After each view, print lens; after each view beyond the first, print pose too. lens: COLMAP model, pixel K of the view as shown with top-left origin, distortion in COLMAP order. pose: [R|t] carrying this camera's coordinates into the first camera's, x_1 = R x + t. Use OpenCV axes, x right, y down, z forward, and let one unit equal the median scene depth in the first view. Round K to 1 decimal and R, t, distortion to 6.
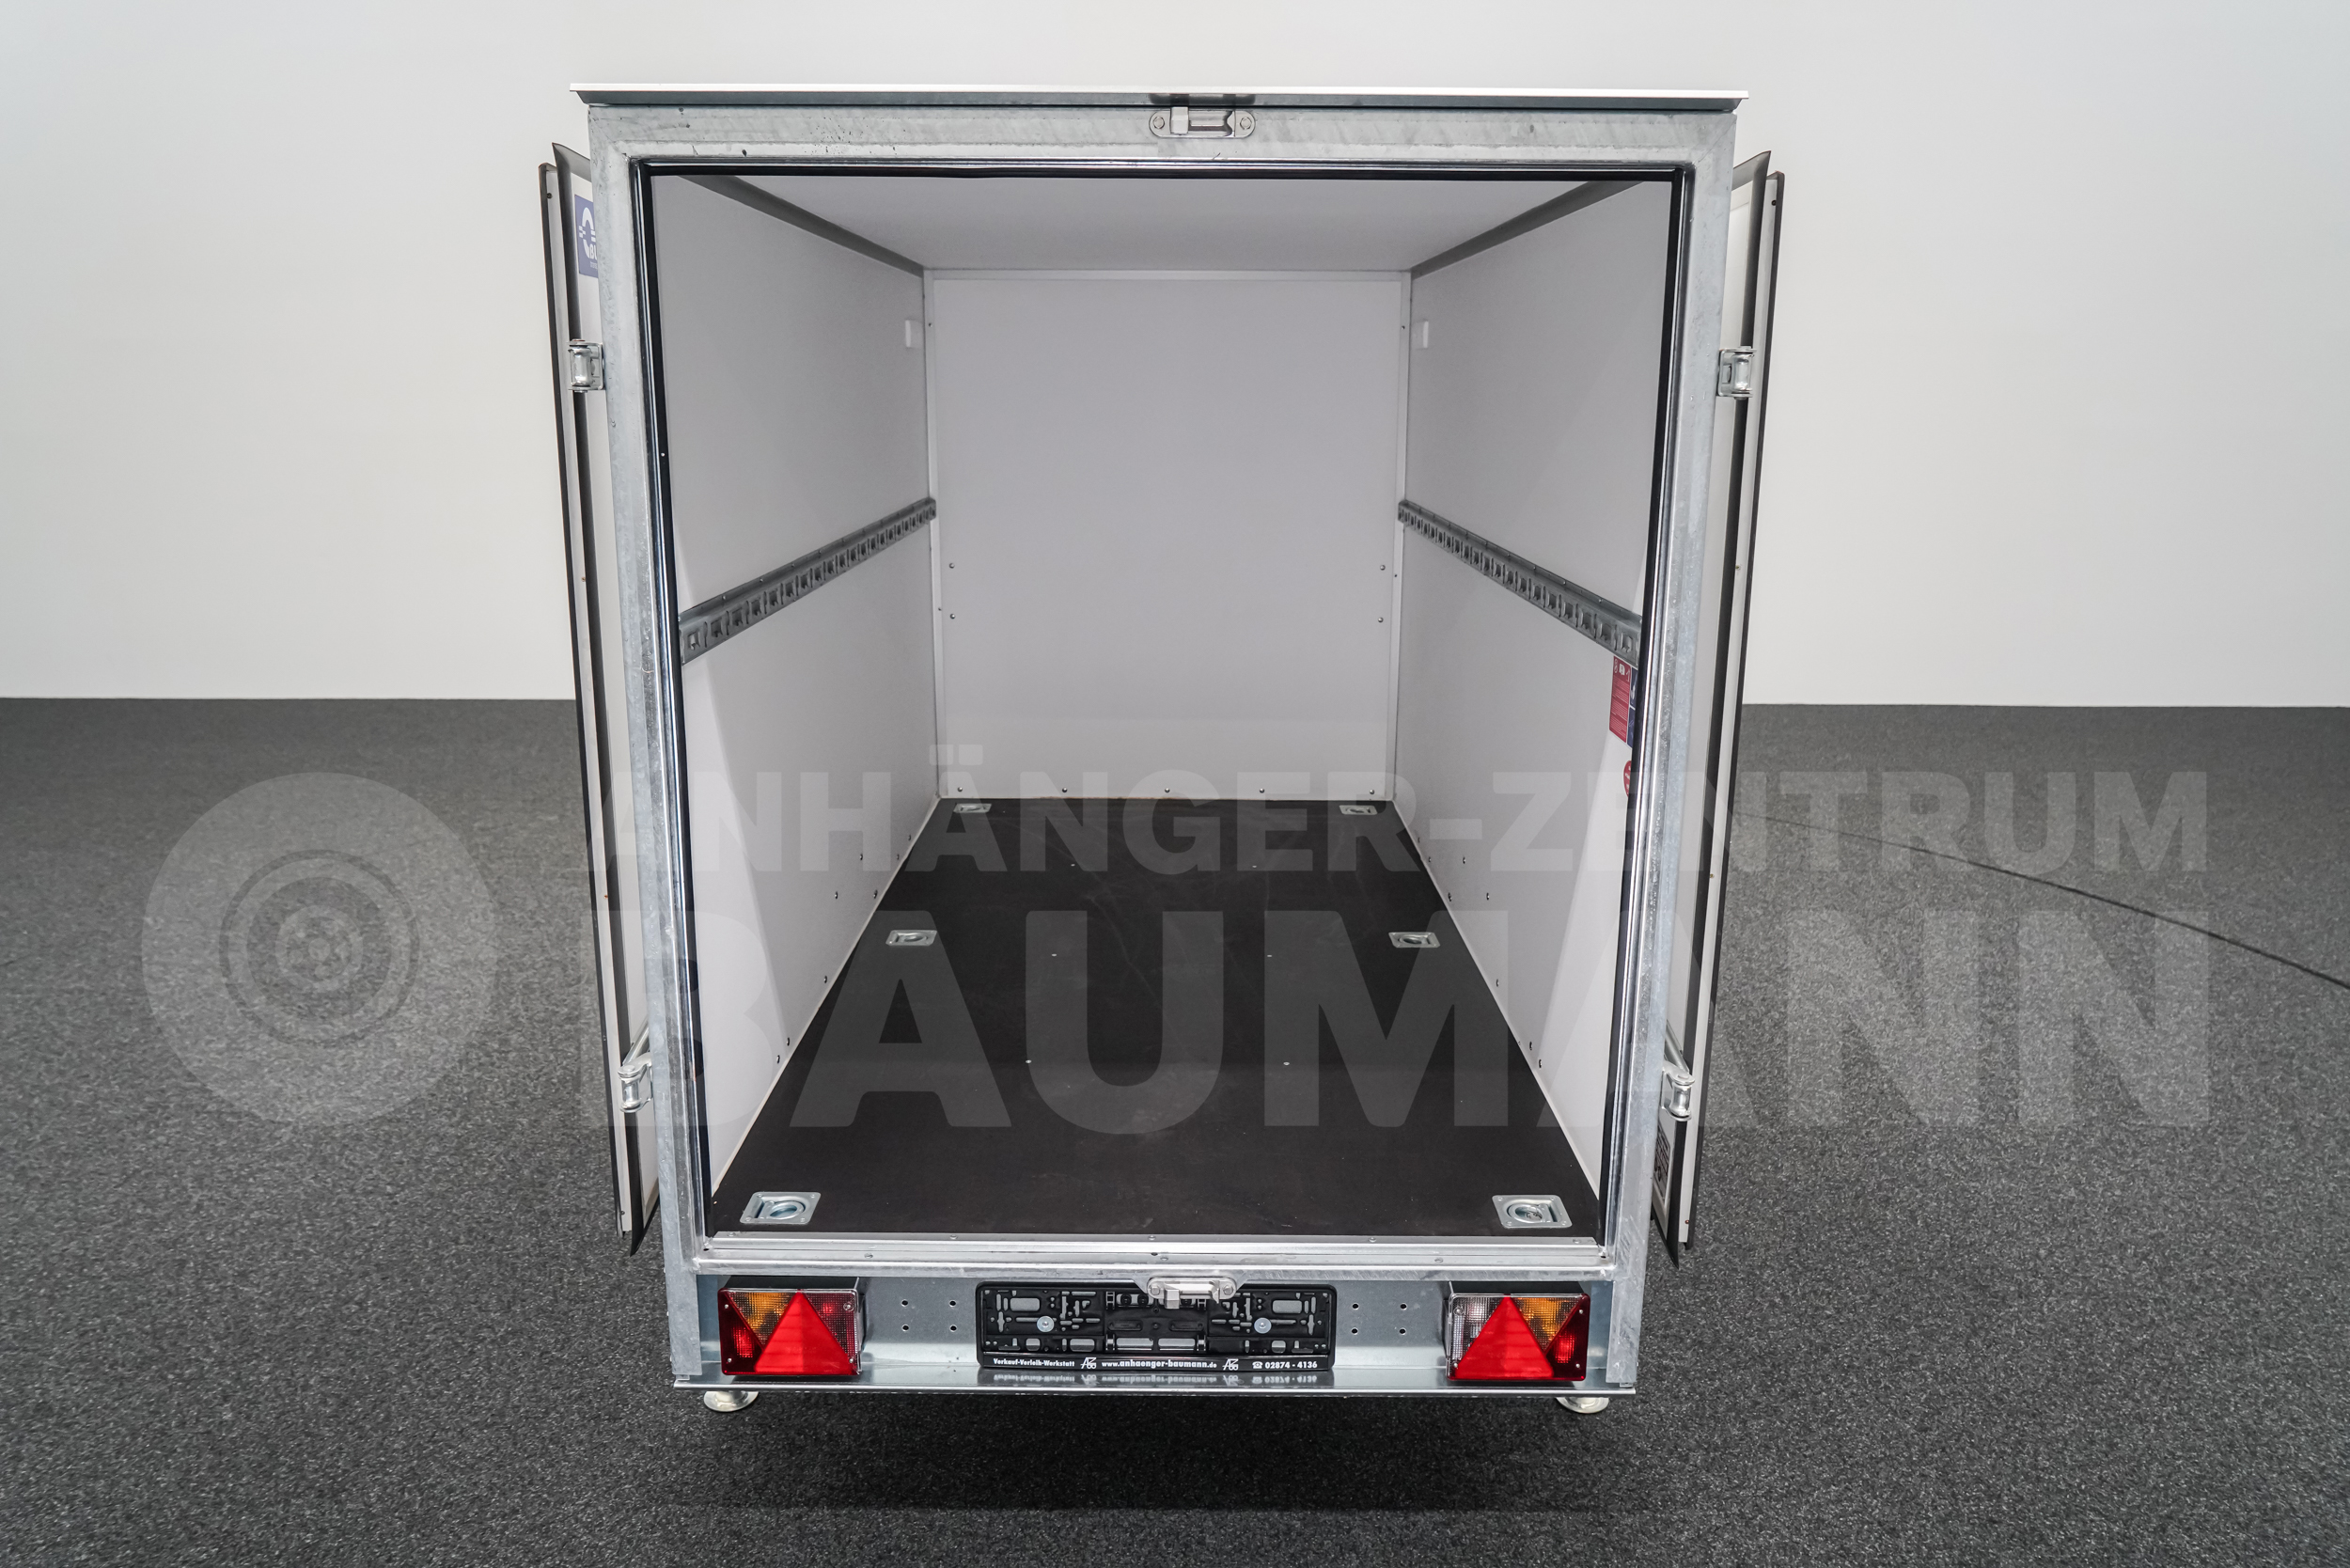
lens RADIAL K [[1686.9, 0, 1172.6], [0, 1686.9, 782.6], [0, 0, 1]] dist [-0.000347, 0.009587]
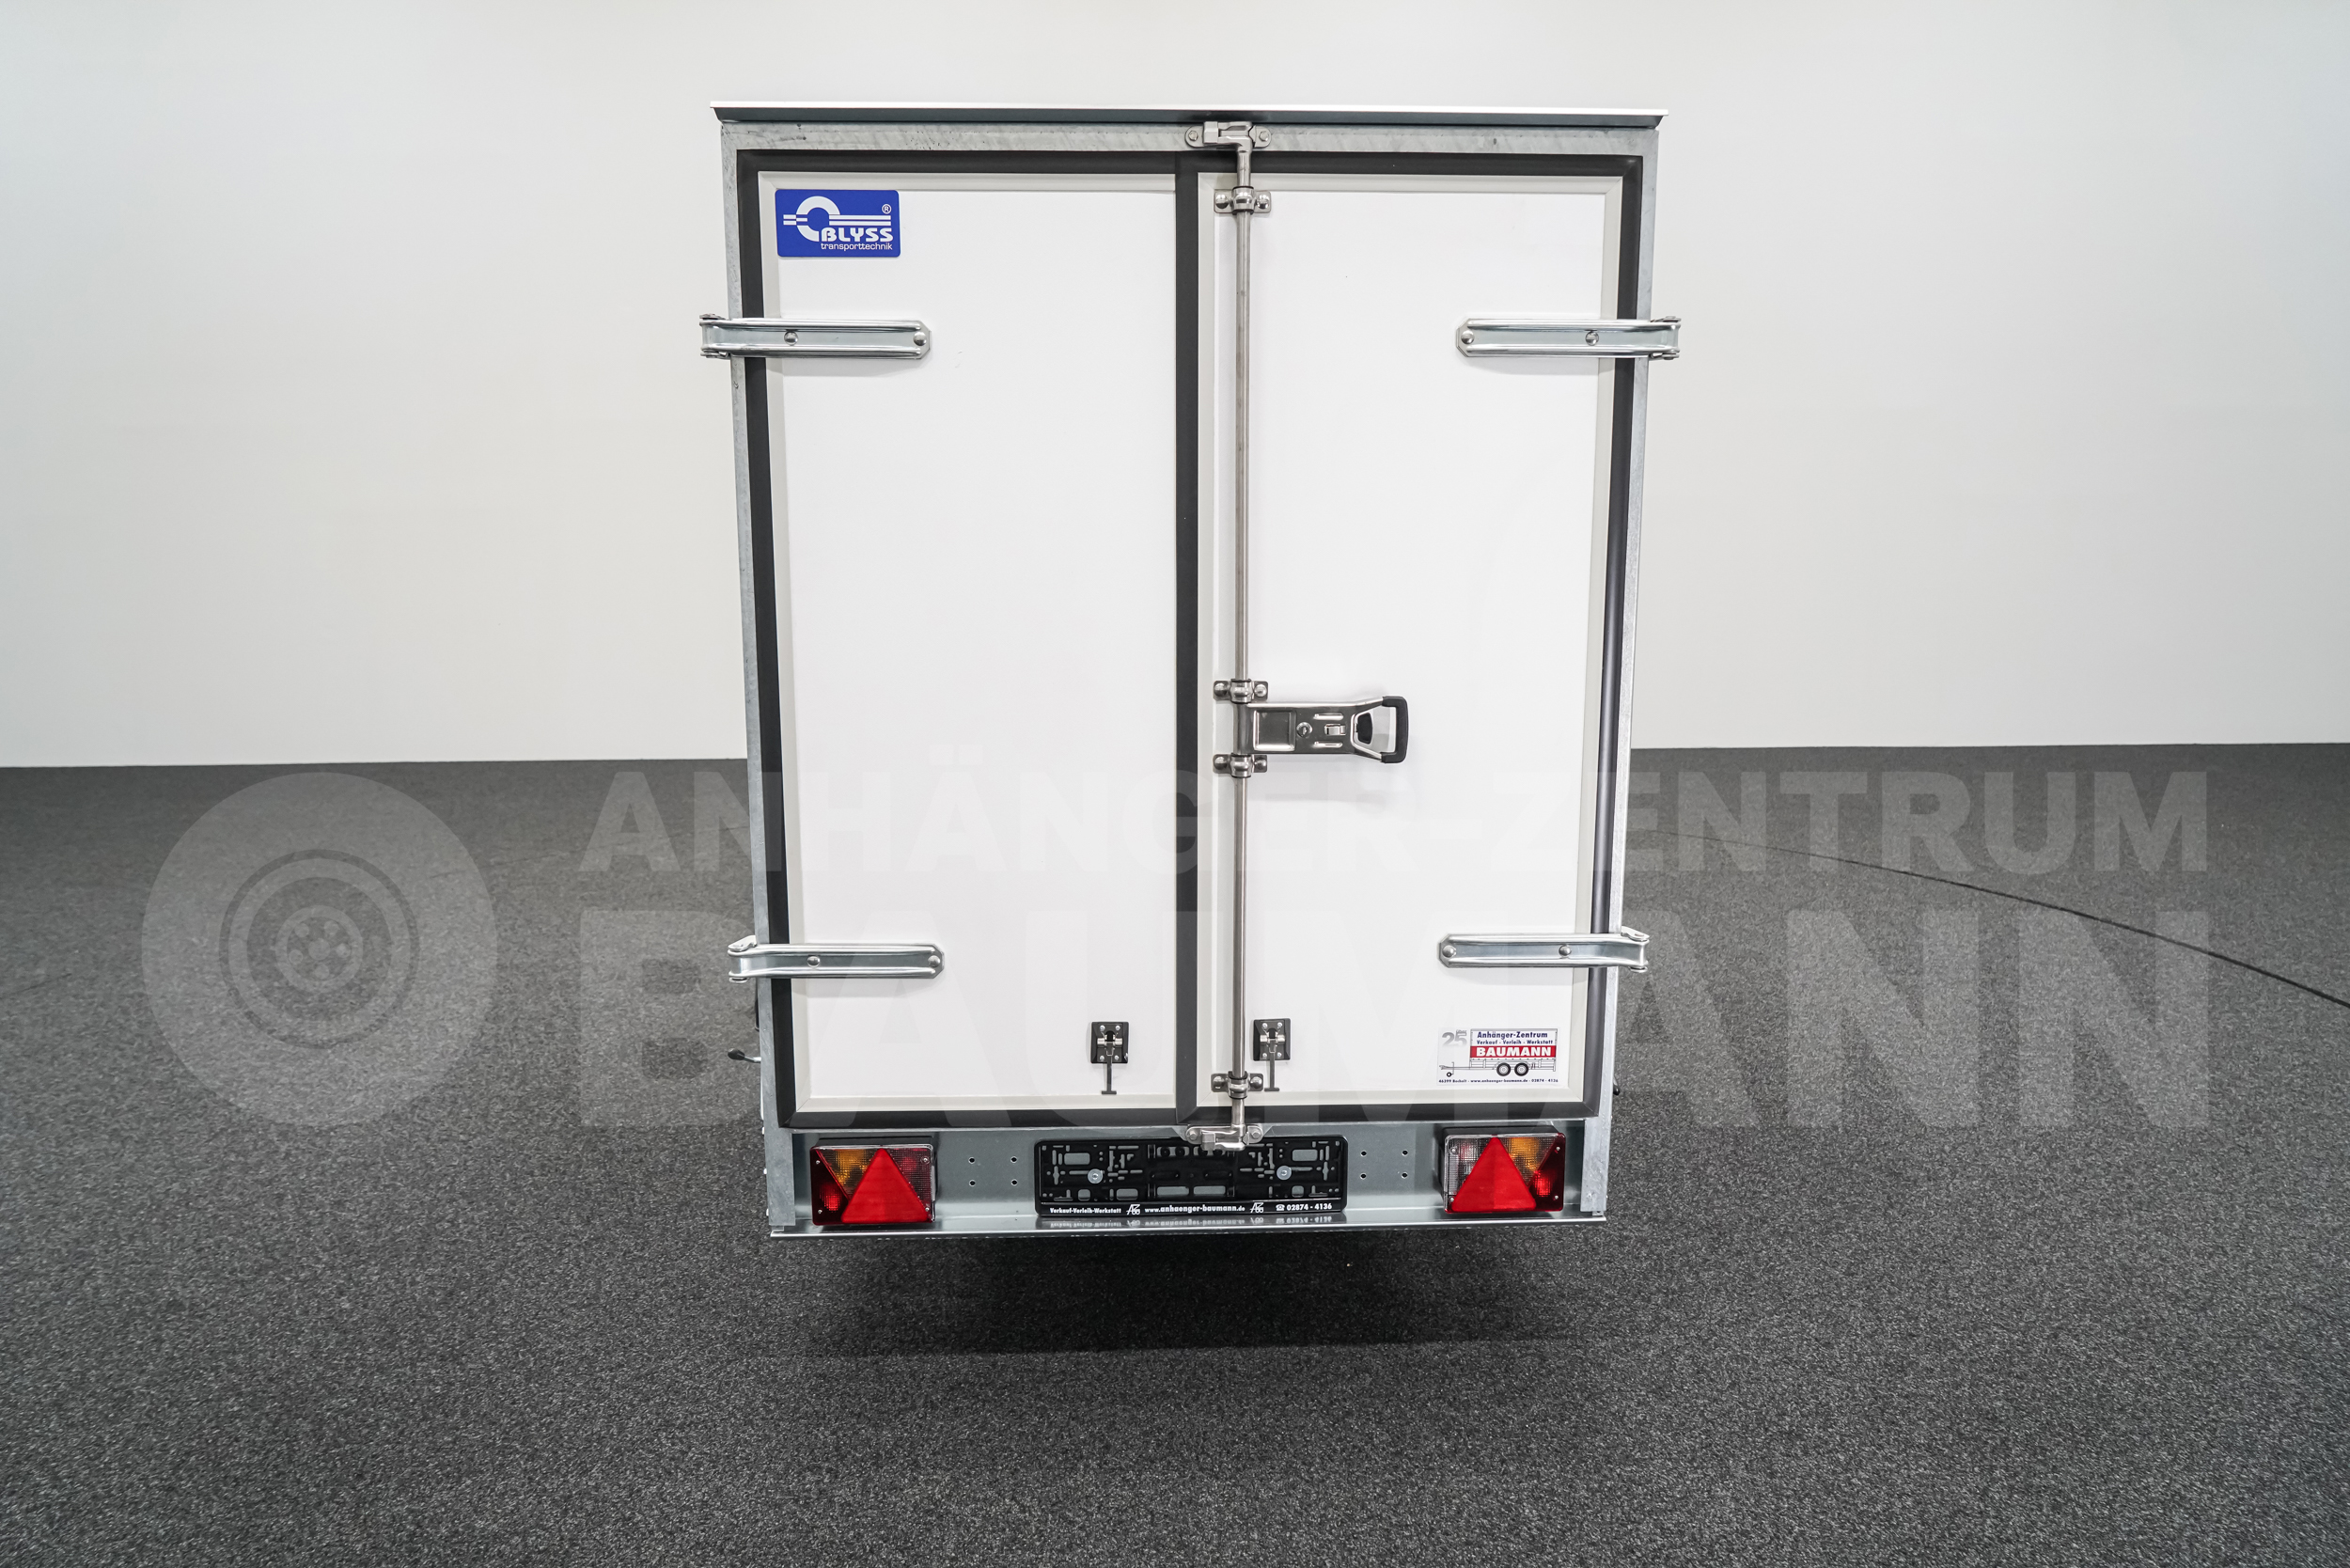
lens RADIAL K [[1631.4, 0, 1175.1], [0, 1631.4, 783.6], [0, 0, 1]] dist [0.000169, 0.001863]
pose [[0.999110, -0.014327, 0.039681, -0.053526], [0.016649, 0.998130, -0.058815, 0.105273], [-0.038765, 0.059423, 0.997480, -0.108882]]
